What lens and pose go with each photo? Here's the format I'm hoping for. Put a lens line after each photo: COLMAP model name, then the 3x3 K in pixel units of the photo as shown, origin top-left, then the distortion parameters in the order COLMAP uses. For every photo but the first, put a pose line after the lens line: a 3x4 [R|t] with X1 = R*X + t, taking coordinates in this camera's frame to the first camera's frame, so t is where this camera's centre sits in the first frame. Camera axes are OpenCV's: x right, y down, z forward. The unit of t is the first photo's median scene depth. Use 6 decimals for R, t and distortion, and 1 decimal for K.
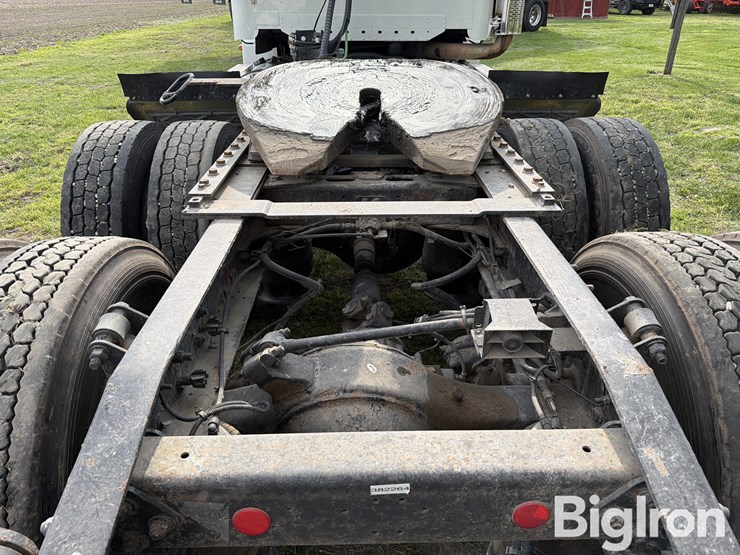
lens RADIAL K [[510.0, 0, 370.0], [0, 510.0, 277.5], [0, 0, 1]] dist [-0.001434, 0.002637]
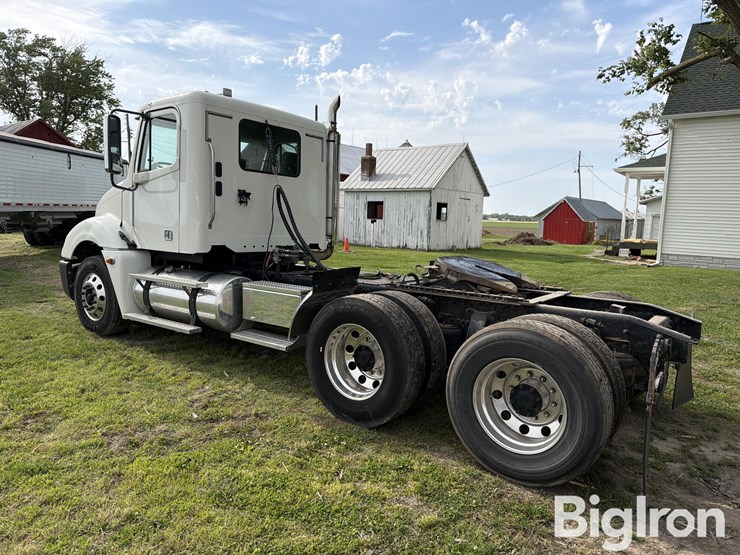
lens RADIAL K [[522.7, 0, 373.1], [0, 522.7, 273.5], [0, 0, 1]] dist [0.077894, -0.089366]
pose [[0.617117, -0.057436, 0.784772, -2.115626], [0.352116, 0.912061, -0.210140, 0.051375], [-0.703690, 0.406012, 0.583073, -0.171894]]
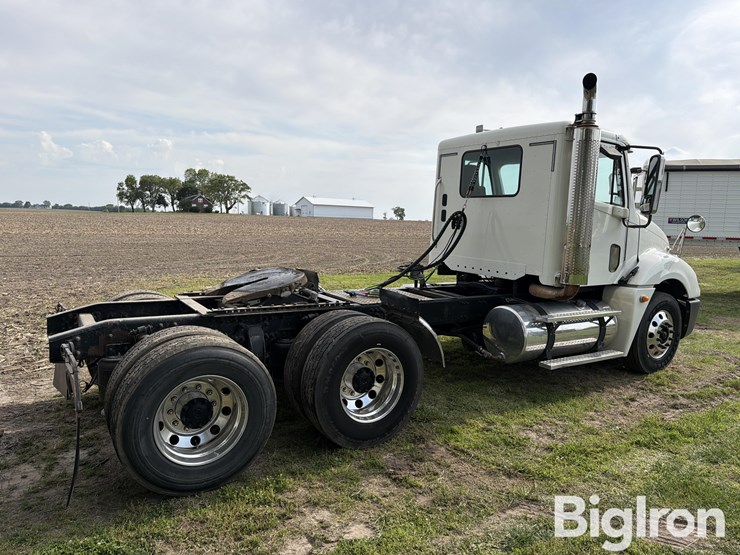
lens RADIAL K [[517.3, 0, 372.1], [0, 517.3, 276.0], [0, 0, 1]] dist [0.063602, -0.084284]
pose [[0.513842, 0.118599, -0.849647, 2.246782], [-0.451559, 0.879486, -0.150326, -0.192195], [0.729425, 0.460910, 0.505472, 0.020206]]
